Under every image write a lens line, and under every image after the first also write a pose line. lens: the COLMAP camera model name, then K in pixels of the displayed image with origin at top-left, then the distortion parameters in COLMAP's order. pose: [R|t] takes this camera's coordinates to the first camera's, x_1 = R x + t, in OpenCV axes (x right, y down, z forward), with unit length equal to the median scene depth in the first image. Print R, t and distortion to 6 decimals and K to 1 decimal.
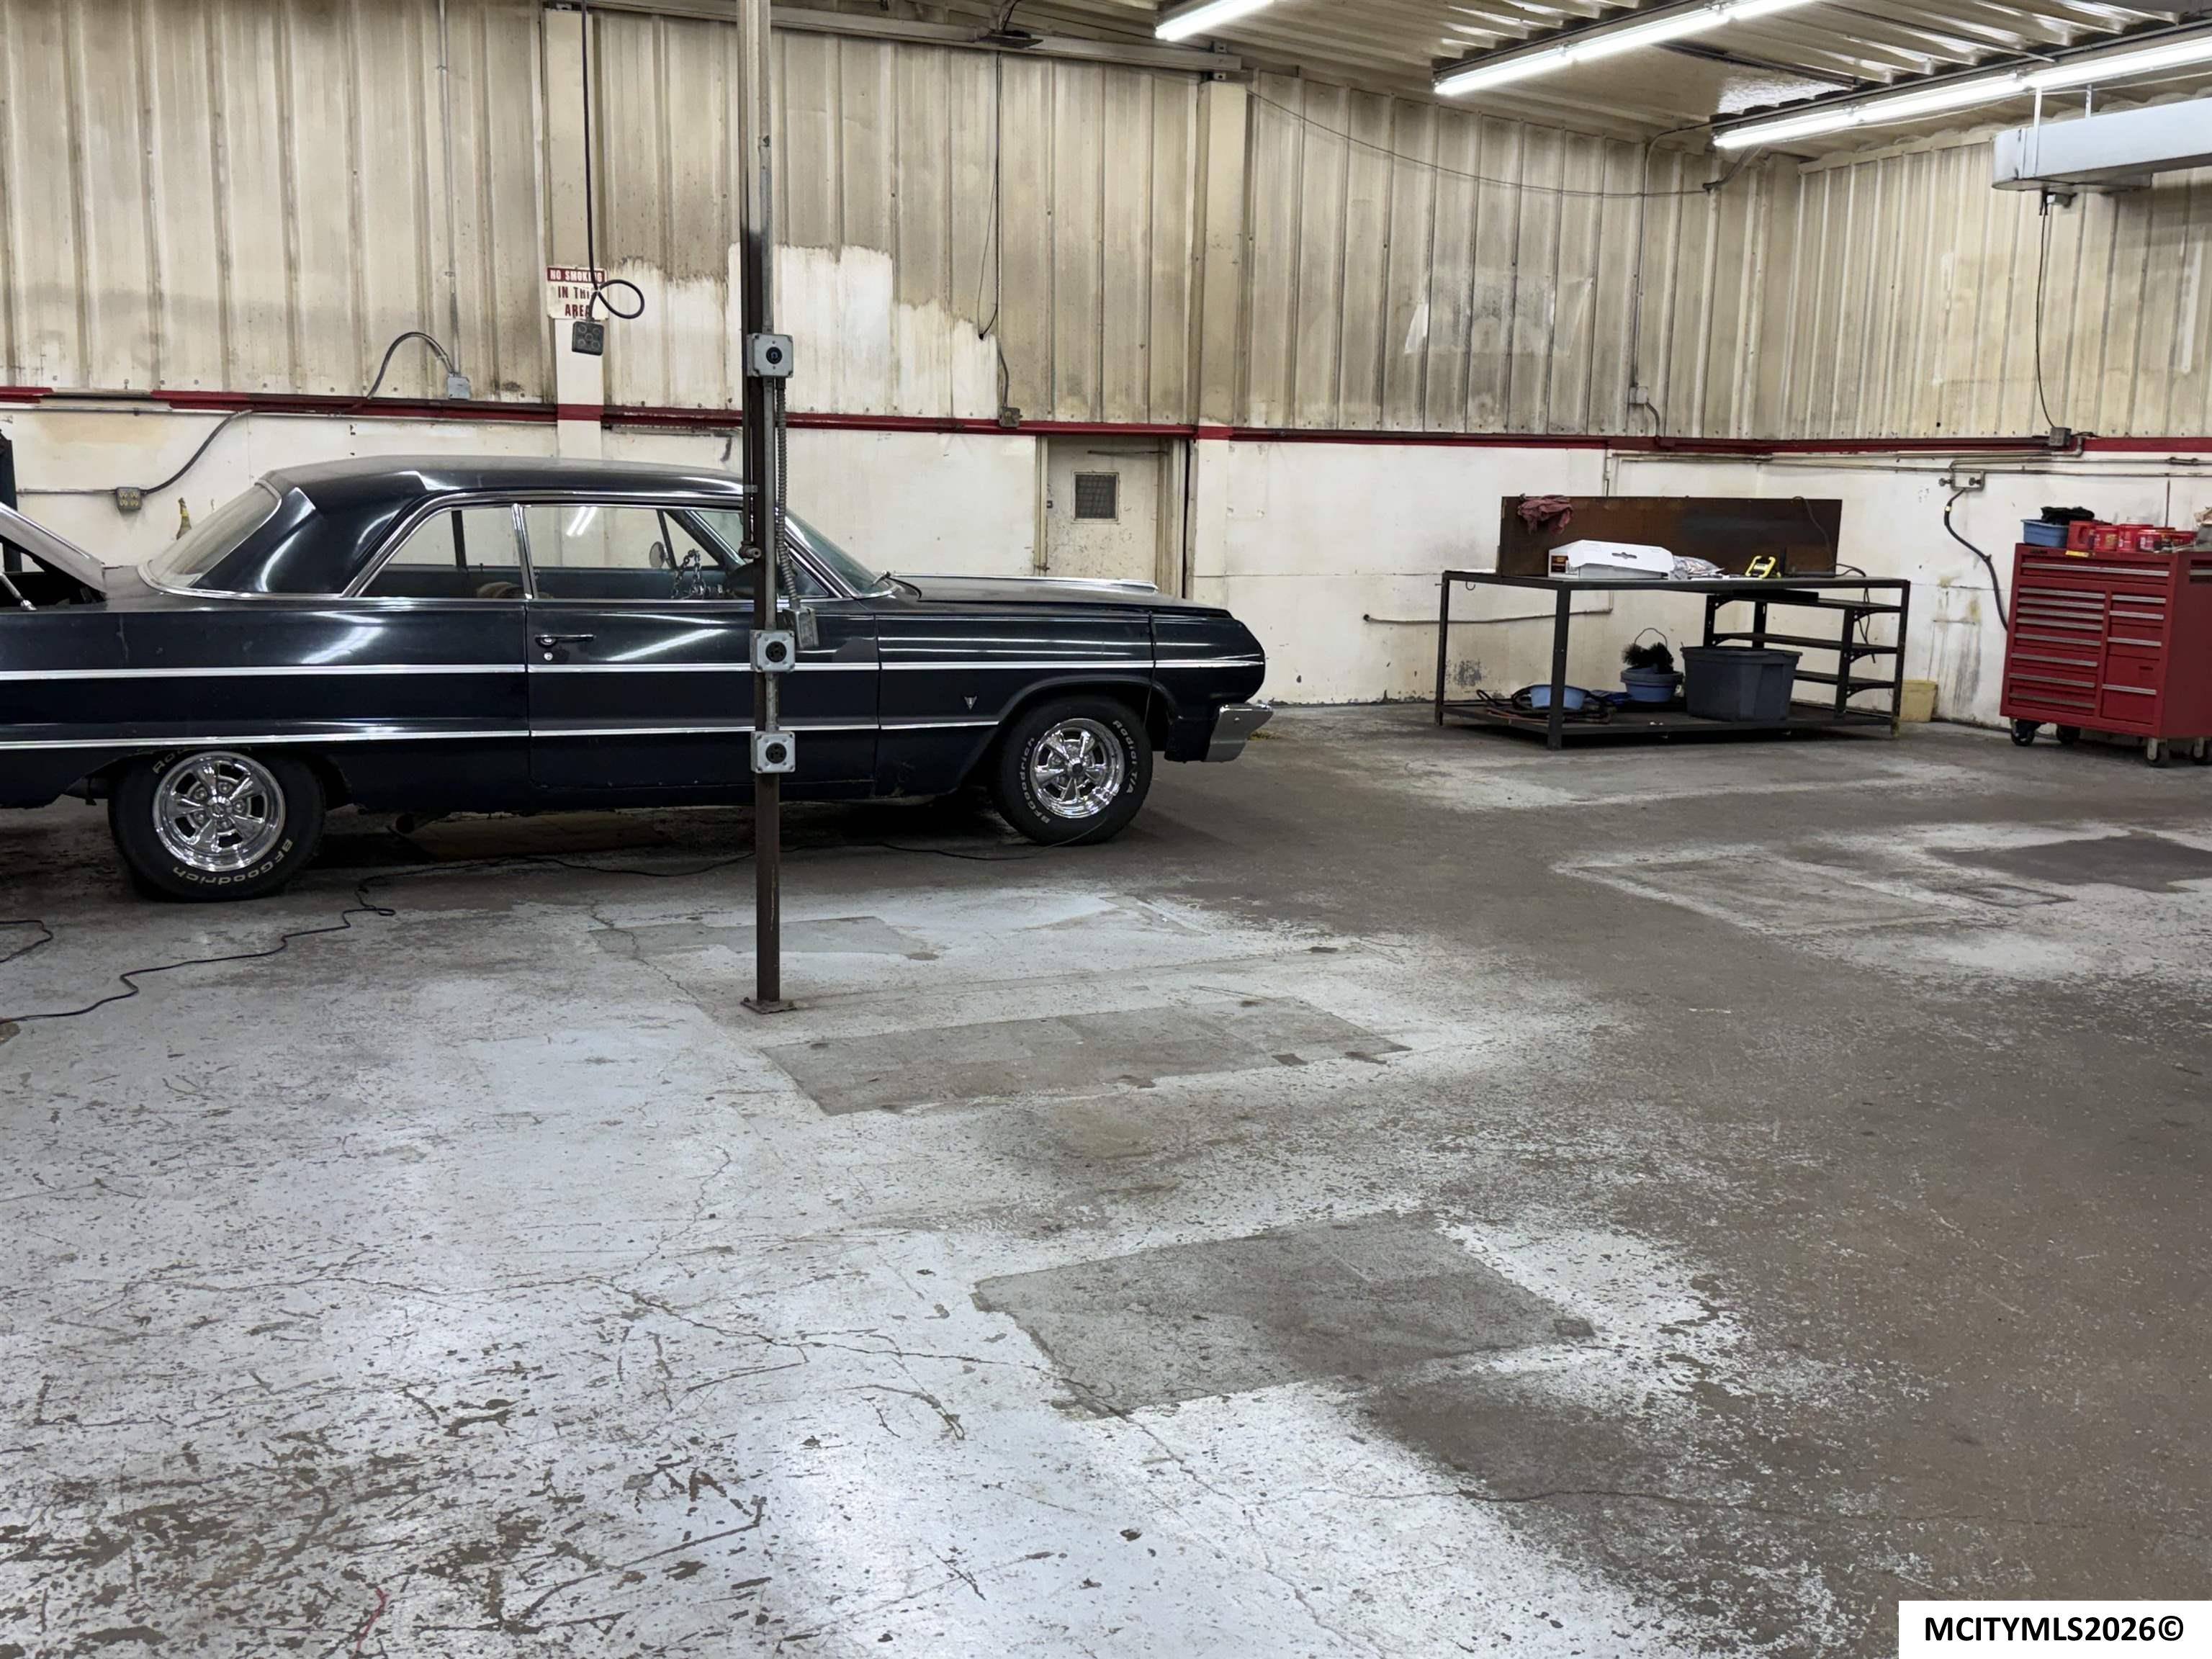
lens RADIAL K [[2176.5, 0, 1106.0], [0, 2176.5, 829.5], [0, 0, 1]] dist [0.114076, -0.202796]
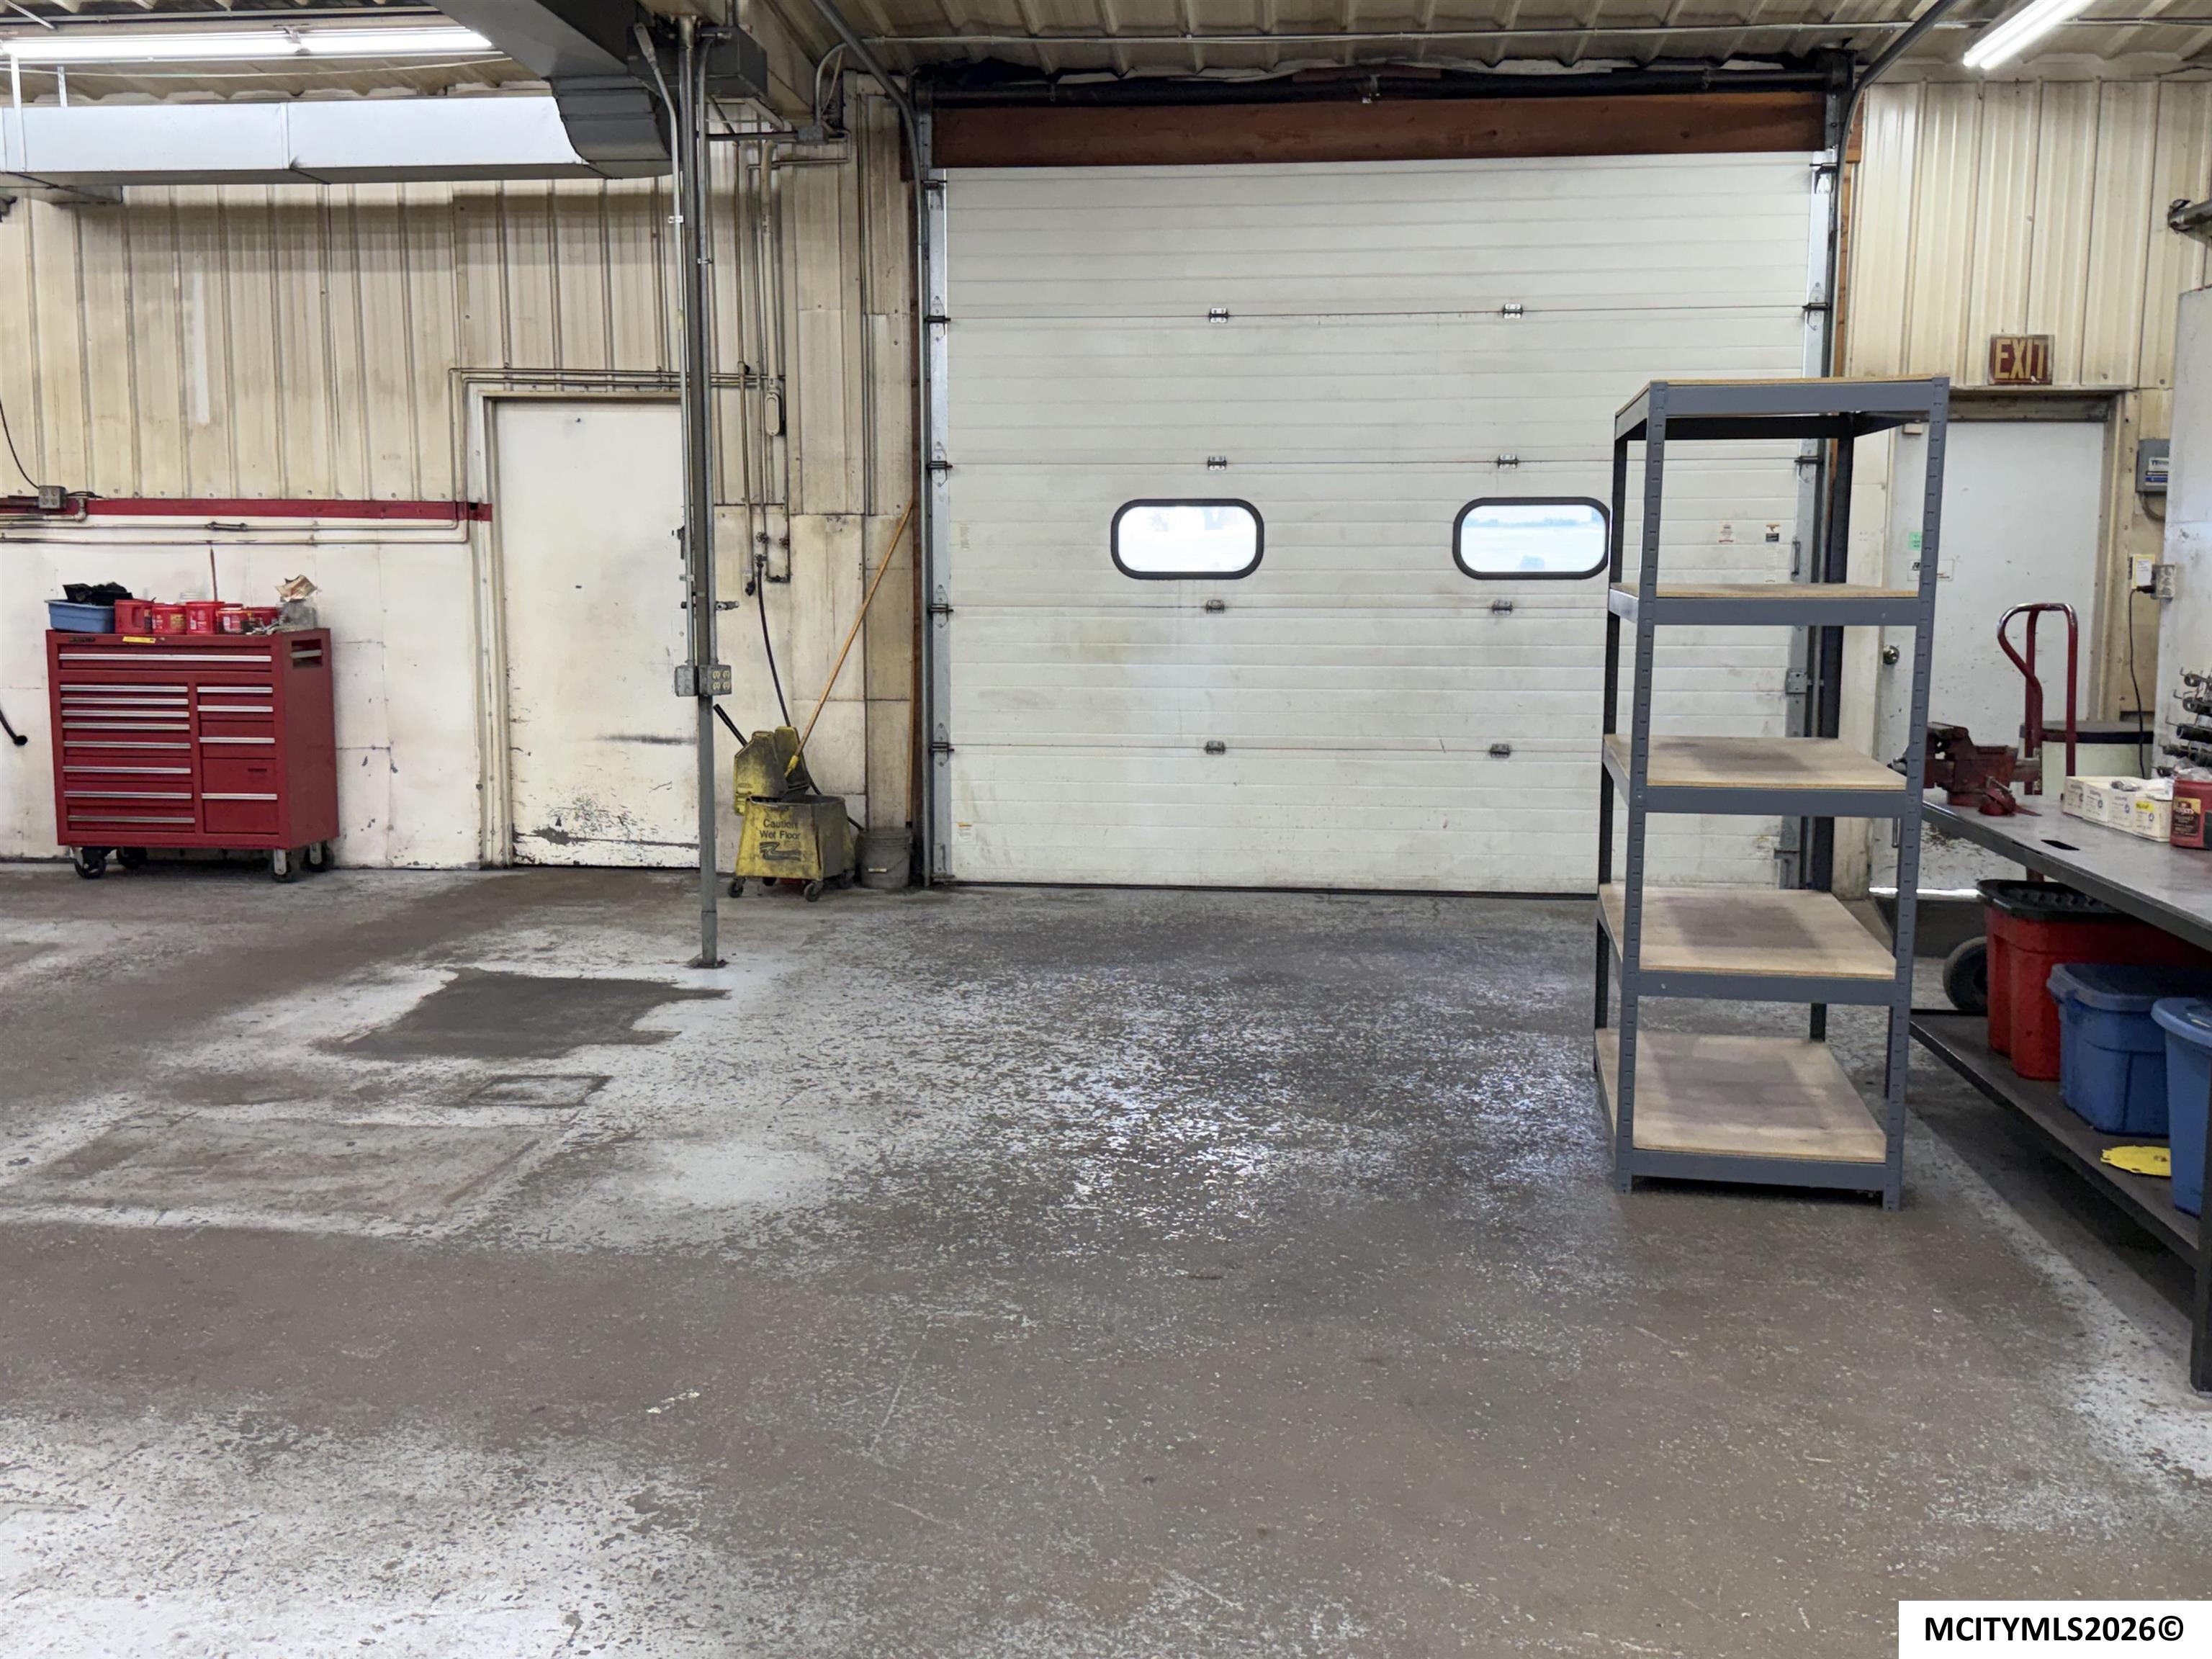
lens RADIAL K [[2176.5, 0, 1106.0], [0, 2176.5, 829.5], [0, 0, 1]] dist [0.114076, -0.202796]
pose [[0.496973, -0.128878, 0.858143, -0.095057], [0.149976, 0.986785, 0.061343, -0.051415], [-0.854708, 0.098215, 0.509734, 0.279854]]
